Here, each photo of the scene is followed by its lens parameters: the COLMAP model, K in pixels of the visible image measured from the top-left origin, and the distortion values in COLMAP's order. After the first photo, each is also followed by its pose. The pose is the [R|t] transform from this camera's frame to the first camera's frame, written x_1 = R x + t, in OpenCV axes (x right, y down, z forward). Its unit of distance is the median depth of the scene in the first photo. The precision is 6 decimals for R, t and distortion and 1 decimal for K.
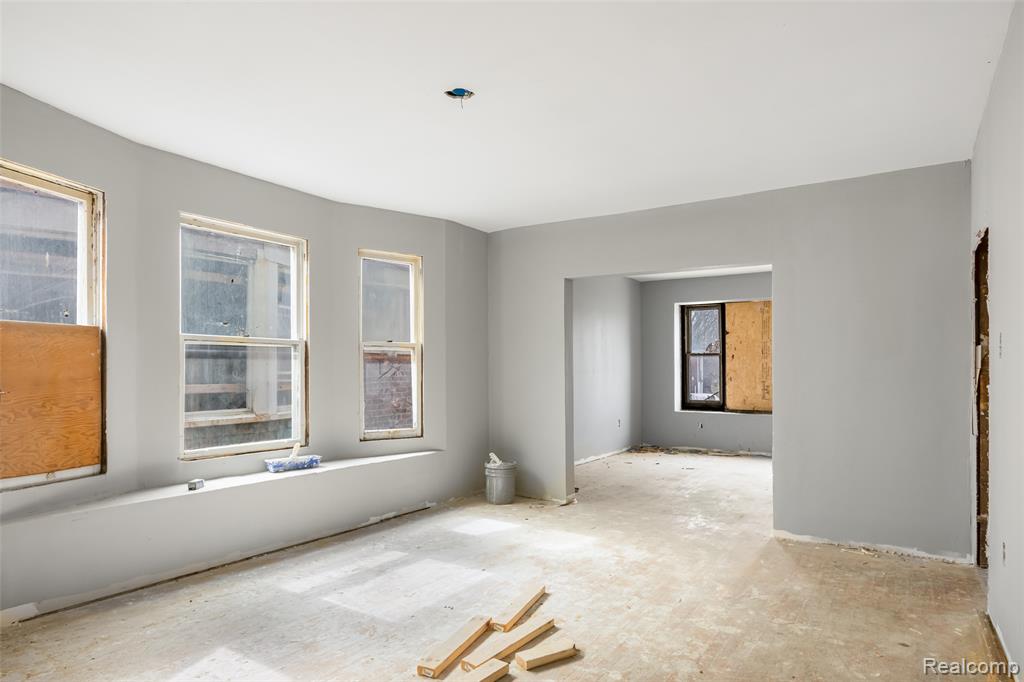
lens RADIAL K [[593.0, 0, 504.9], [0, 593.0, 367.6], [0, 0, 1]] dist [-0.003890, 0.000225]
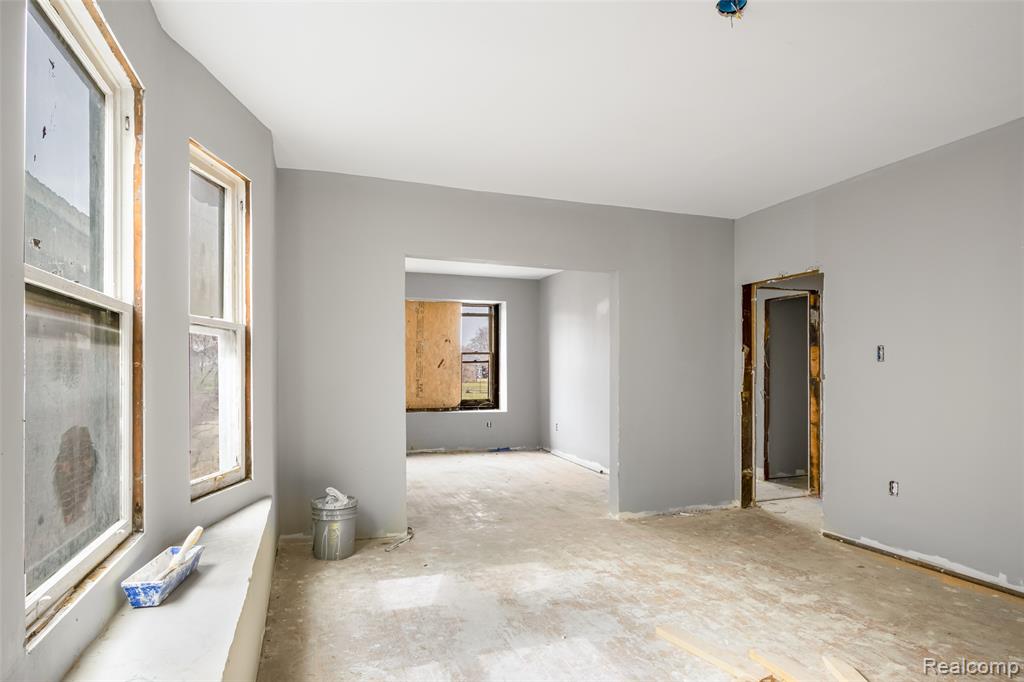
lens RADIAL K [[593.0, 0, 504.9], [0, 593.0, 367.6], [0, 0, 1]] dist [-0.003890, 0.000225]
pose [[0.596818, 0.001262, 0.802376, -0.408733], [-0.002273, 0.999997, 0.000118, 0.002477], [-0.802373, -0.001895, 0.596819, 0.374162]]
